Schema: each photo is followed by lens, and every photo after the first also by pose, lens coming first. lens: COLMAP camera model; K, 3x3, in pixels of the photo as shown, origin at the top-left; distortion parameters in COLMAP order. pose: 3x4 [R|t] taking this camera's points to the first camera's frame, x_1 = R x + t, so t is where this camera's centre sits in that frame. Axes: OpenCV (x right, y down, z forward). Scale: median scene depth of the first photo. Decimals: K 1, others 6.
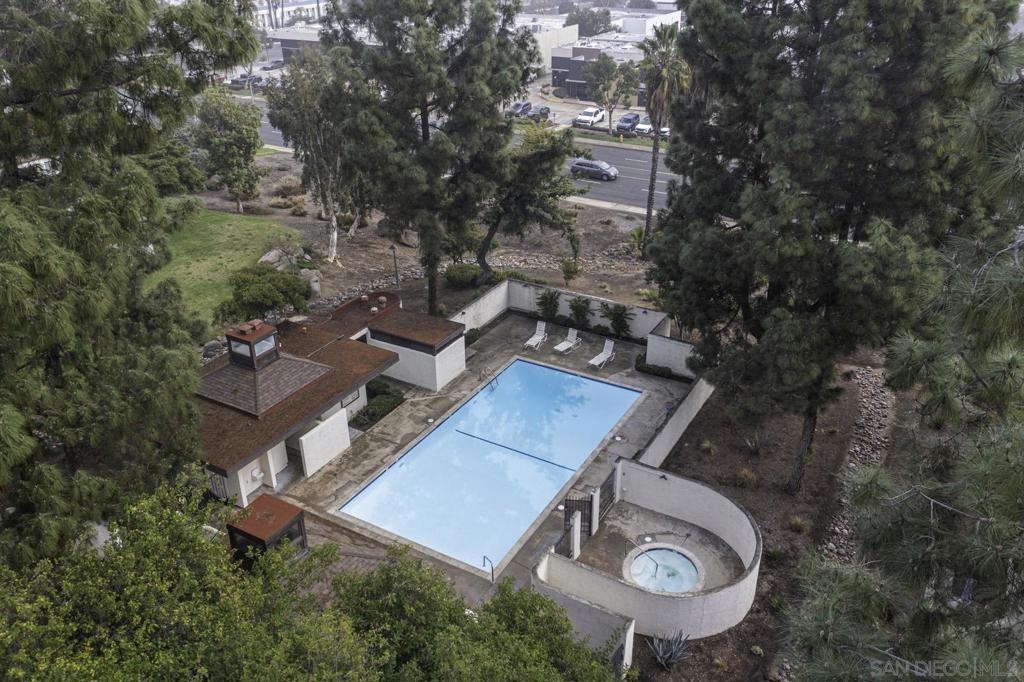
lens RADIAL K [[810.3, 0, 512.2], [0, 810.3, 342.6], [0, 0, 1]] dist [-0.007310, 0.010836]
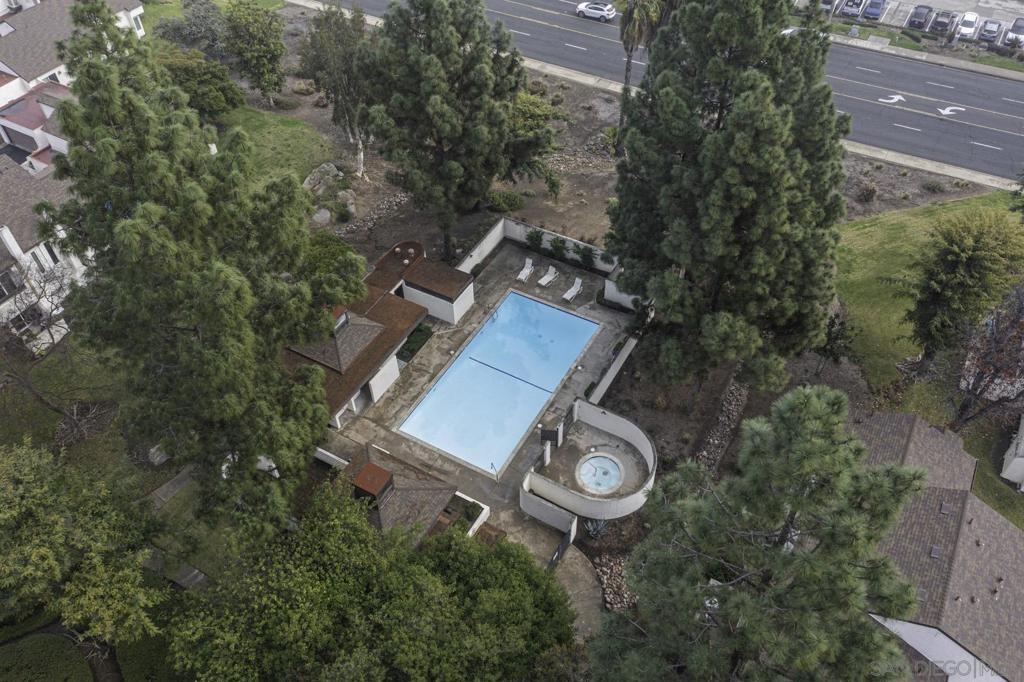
lens RADIAL K [[810.3, 0, 512.4], [0, 810.3, 339.8], [0, 0, 1]] dist [-0.007310, 0.010836]
pose [[0.999933, -0.011590, 0.000018, 0.008182], [0.010946, 0.944836, 0.327360, -0.409345], [-0.003812, -0.327338, 0.944900, -0.377673]]
